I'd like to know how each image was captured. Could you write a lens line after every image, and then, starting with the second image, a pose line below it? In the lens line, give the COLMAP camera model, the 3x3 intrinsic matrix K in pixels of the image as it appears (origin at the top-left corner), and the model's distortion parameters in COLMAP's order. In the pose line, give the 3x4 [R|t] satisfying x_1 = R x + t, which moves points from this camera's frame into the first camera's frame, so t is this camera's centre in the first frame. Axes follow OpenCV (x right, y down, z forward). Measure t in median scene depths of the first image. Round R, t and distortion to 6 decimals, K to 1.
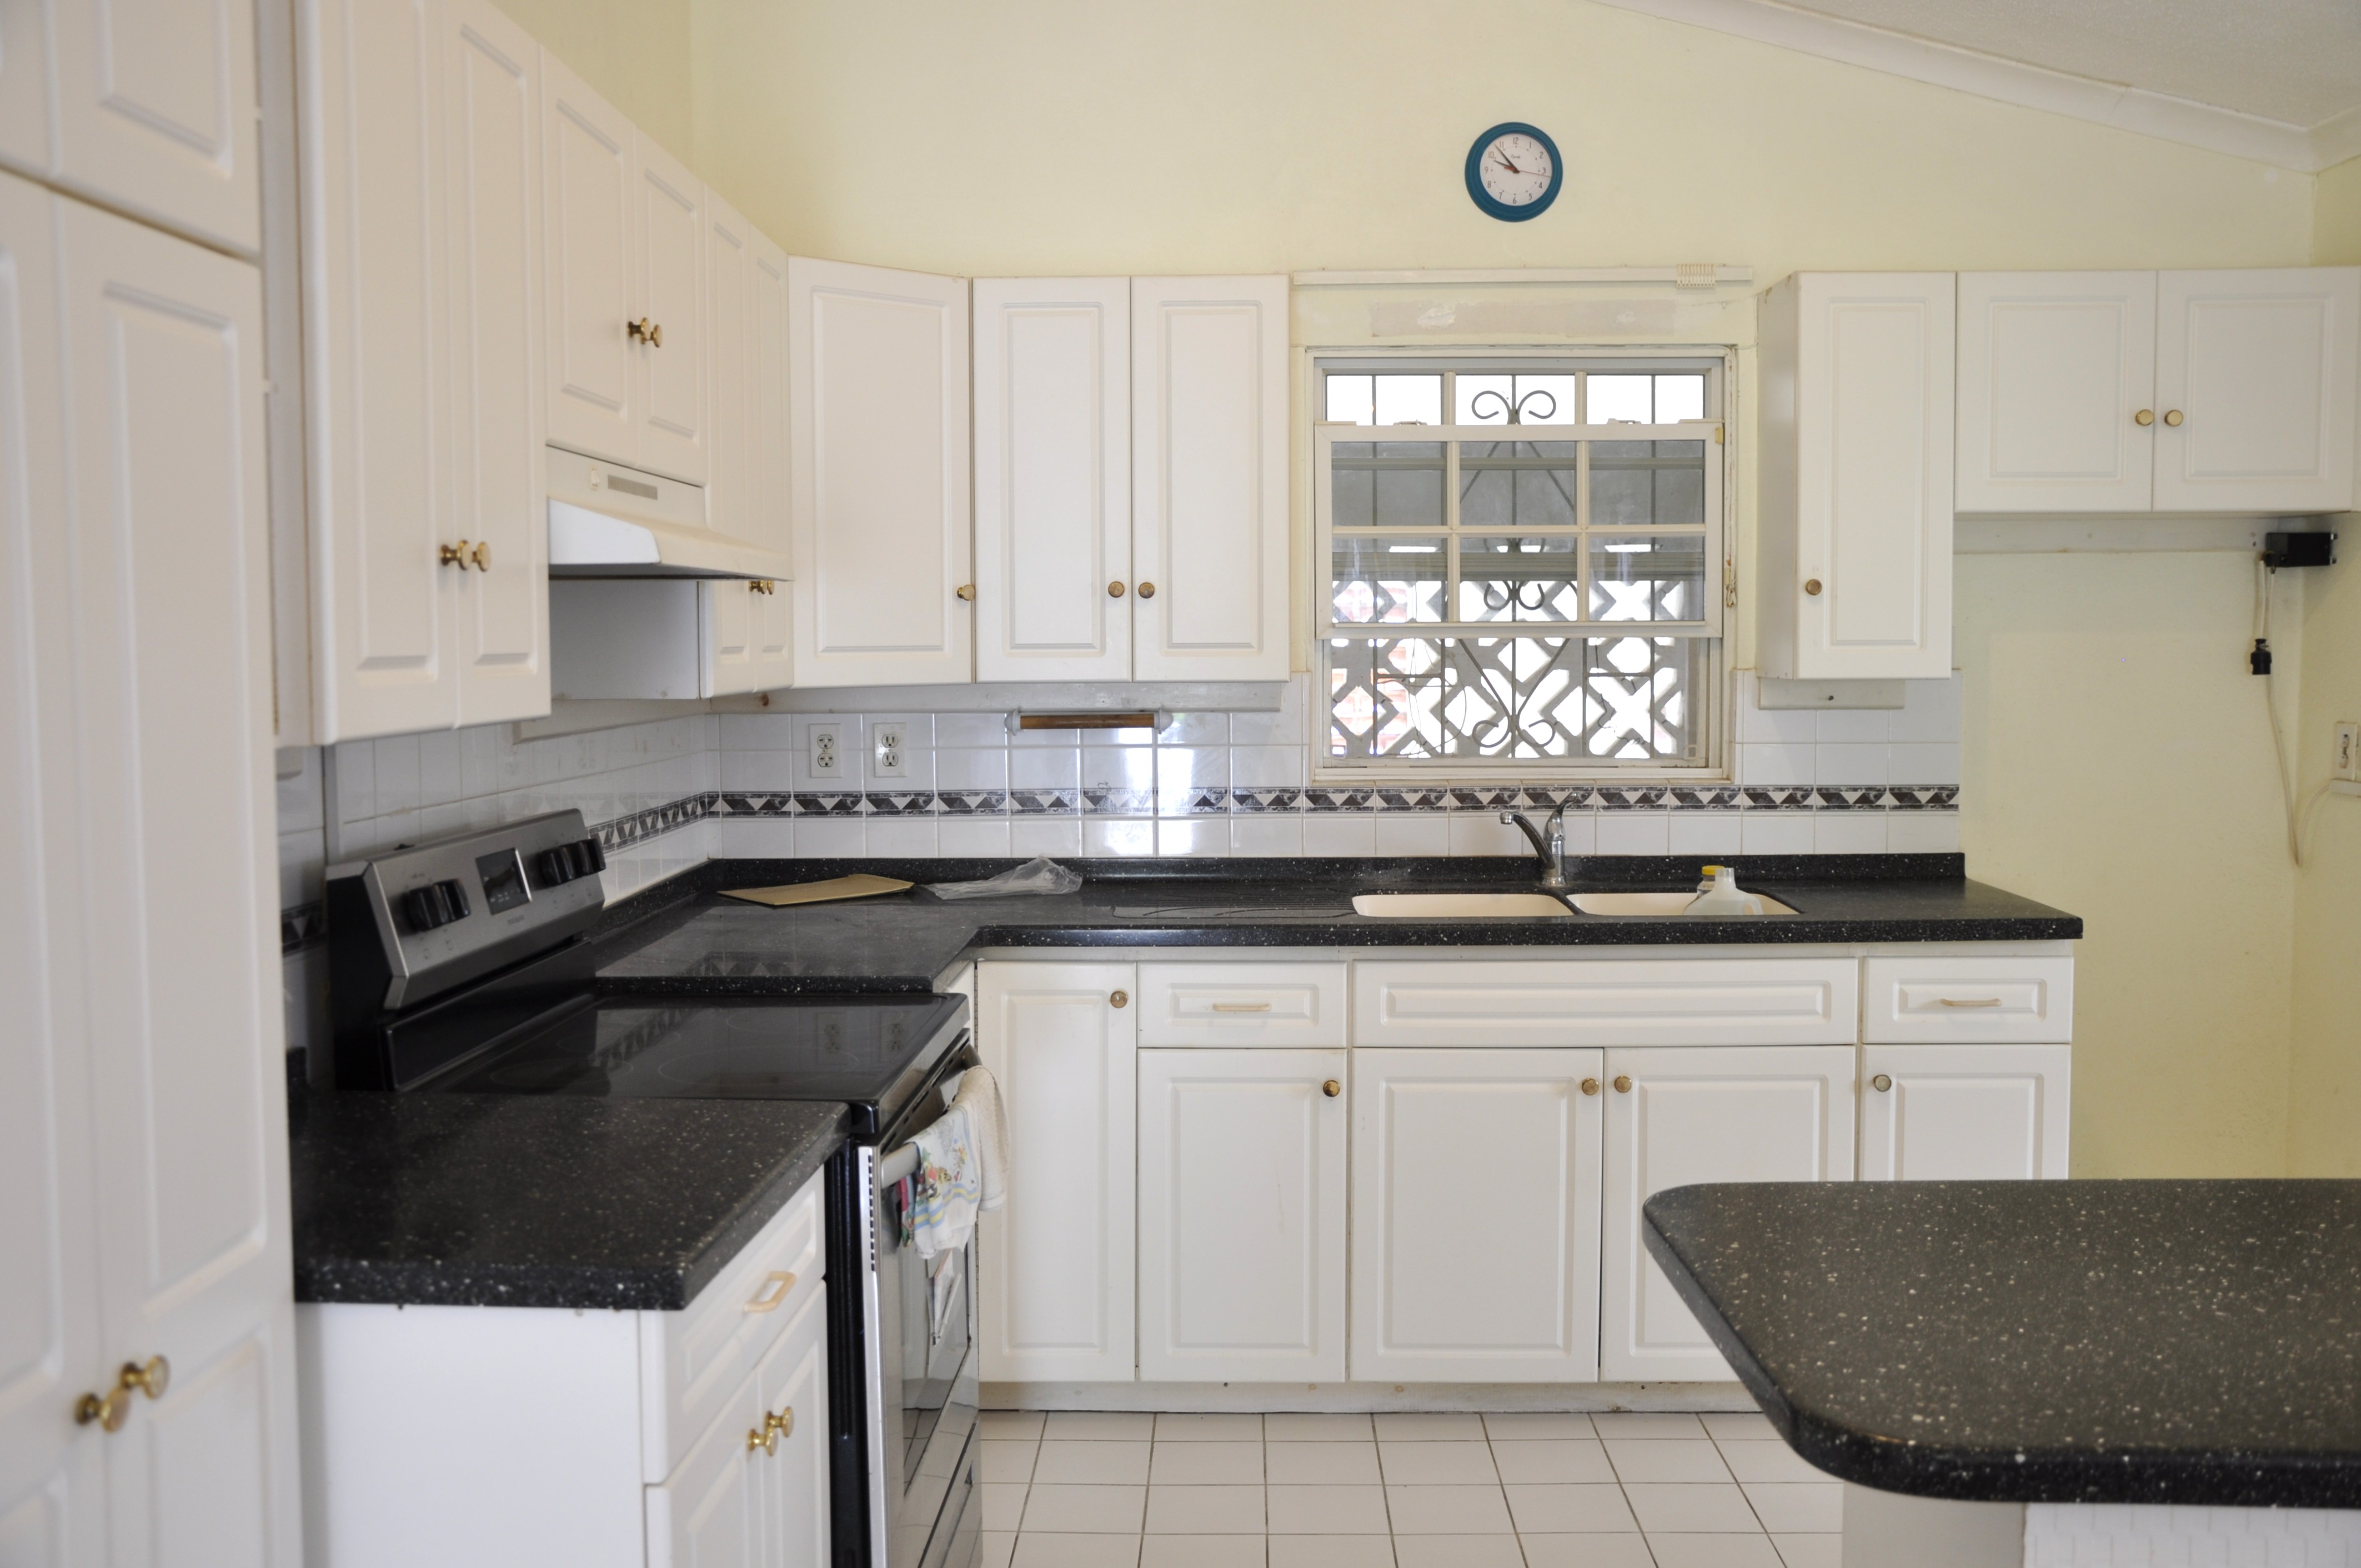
lens RADIAL K [[2008.5, 0, 1192.3], [0, 2008.5, 771.3], [0, 0, 1]] dist [0.035089, 0.002413]
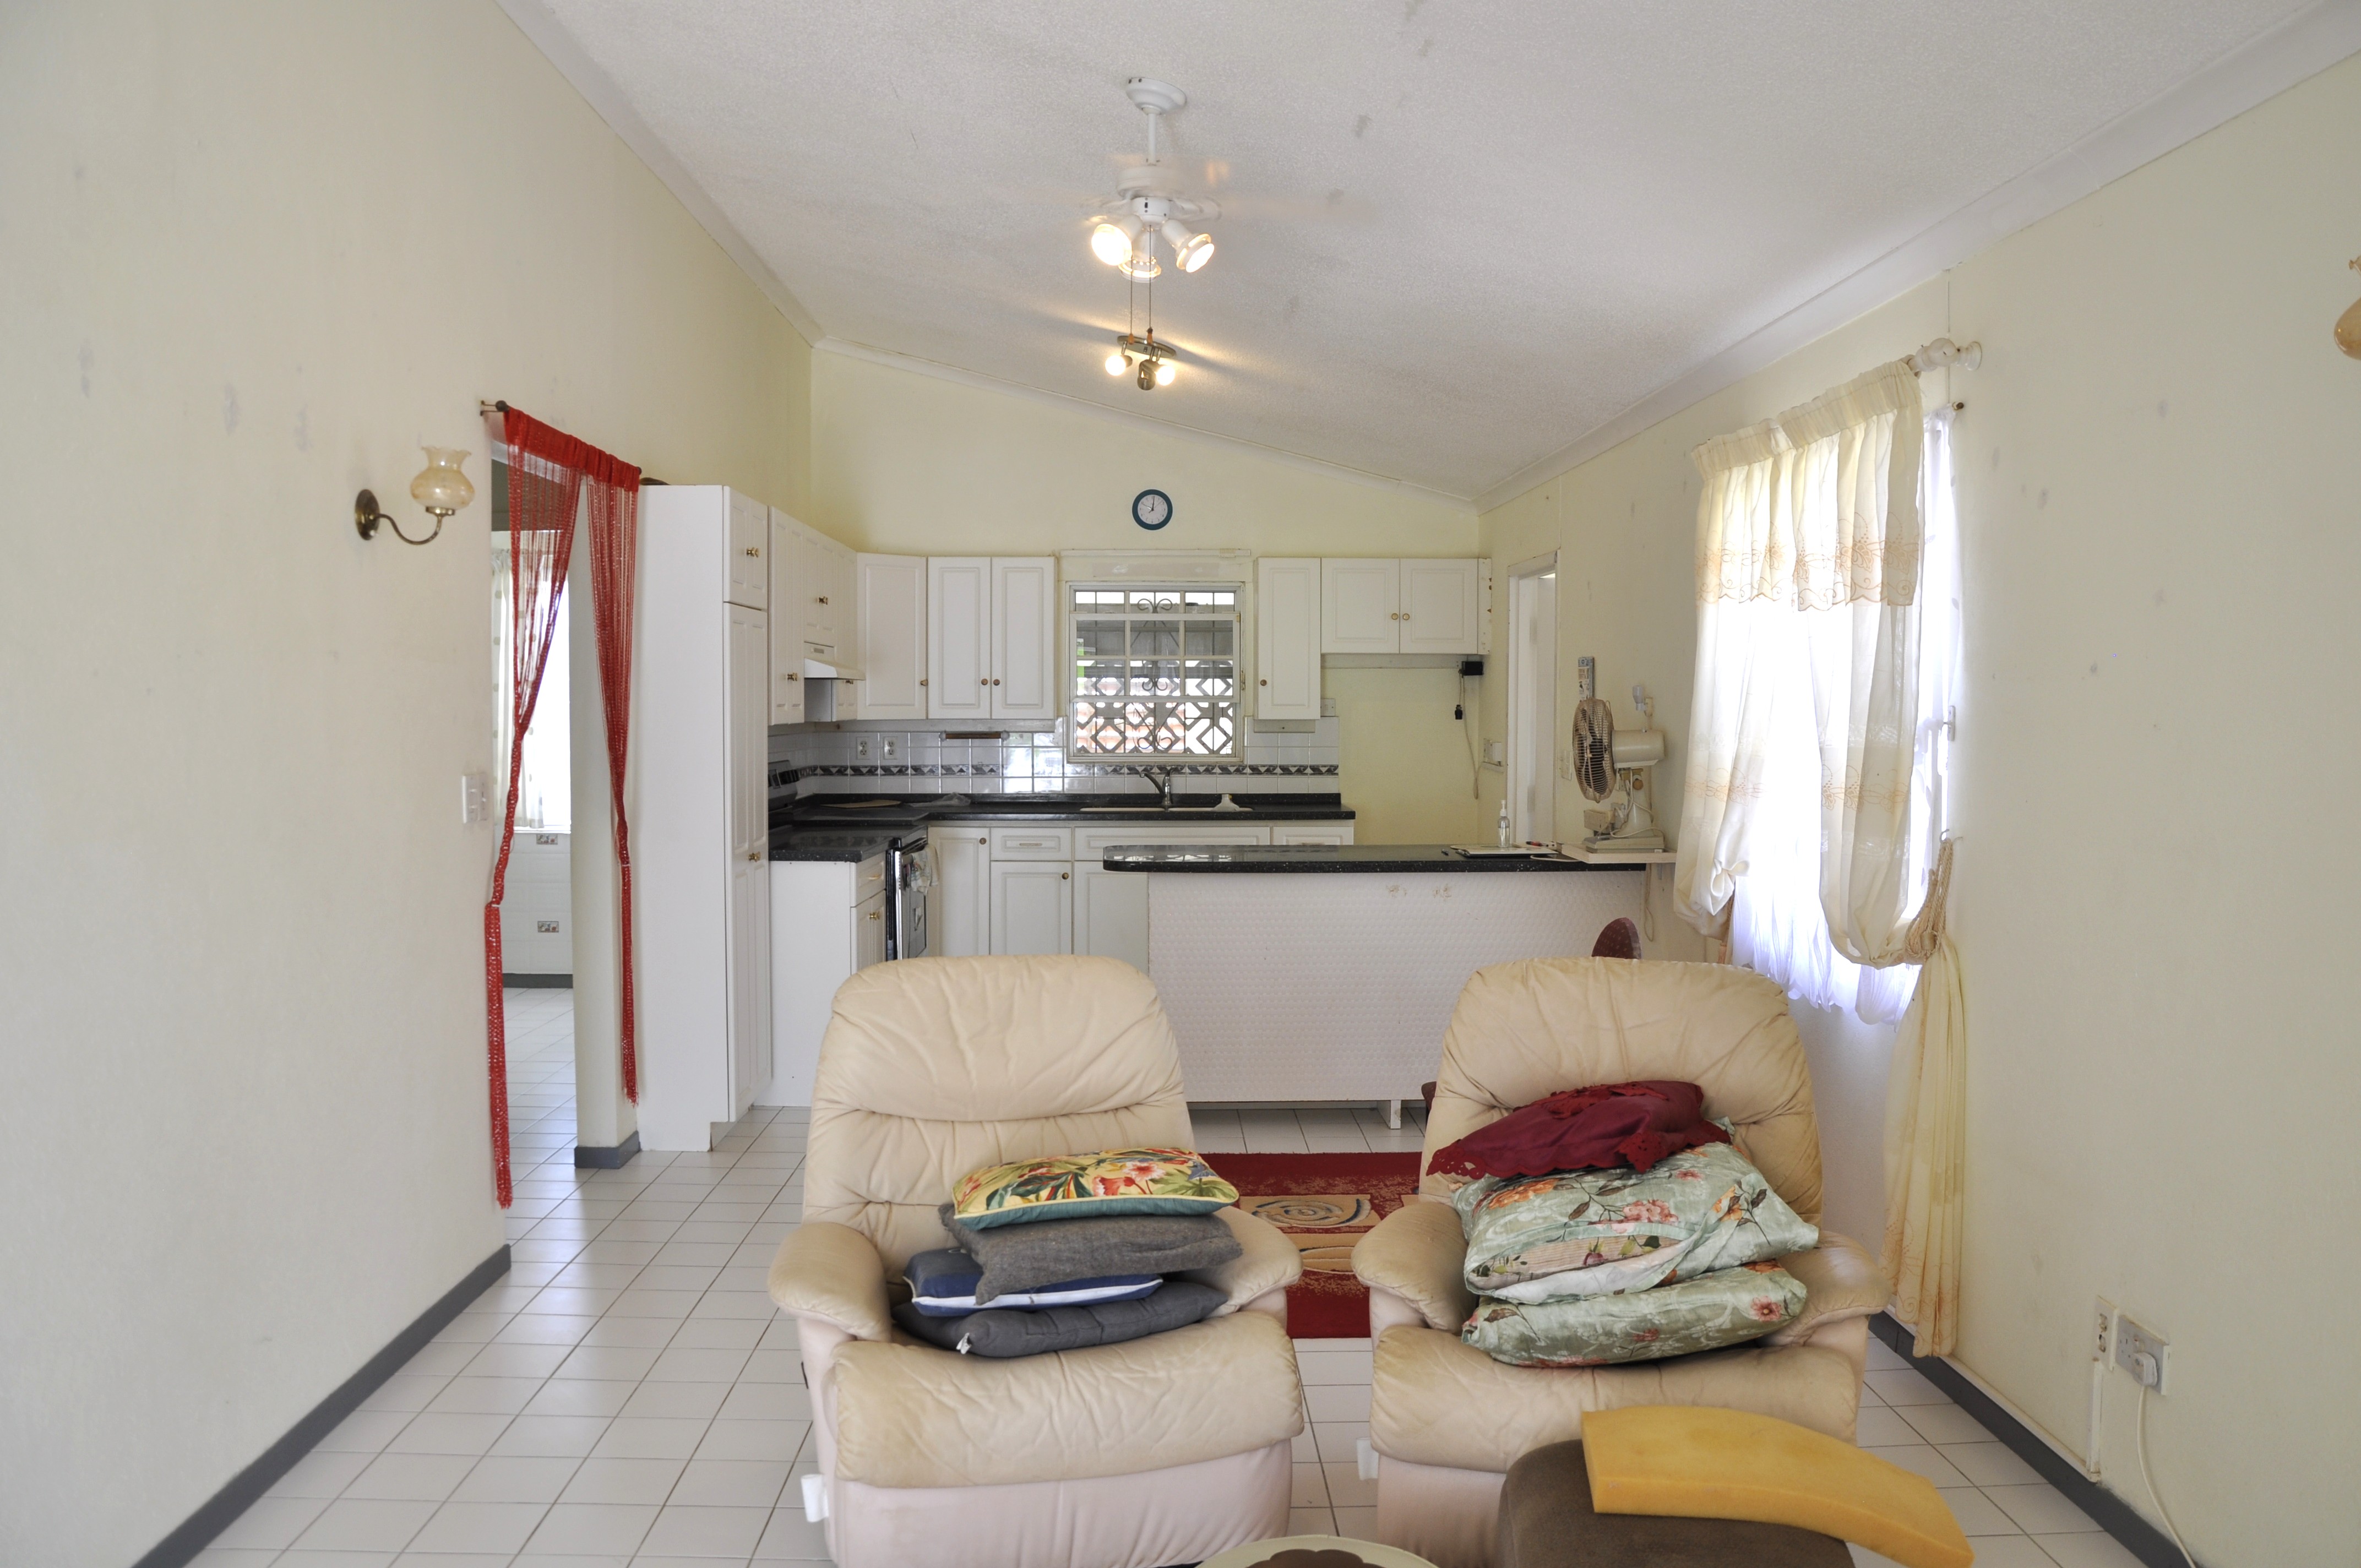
lens RADIAL K [[1881.4, 0, 1170.9], [0, 1881.4, 787.8], [0, 0, 1]] dist [-0.067555, 0.009246]
pose [[0.999523, 0.004579, 0.030555, 0.113939], [-0.003893, 0.999739, -0.022500, 0.085677], [-0.030650, 0.022371, 0.999280, -1.236363]]
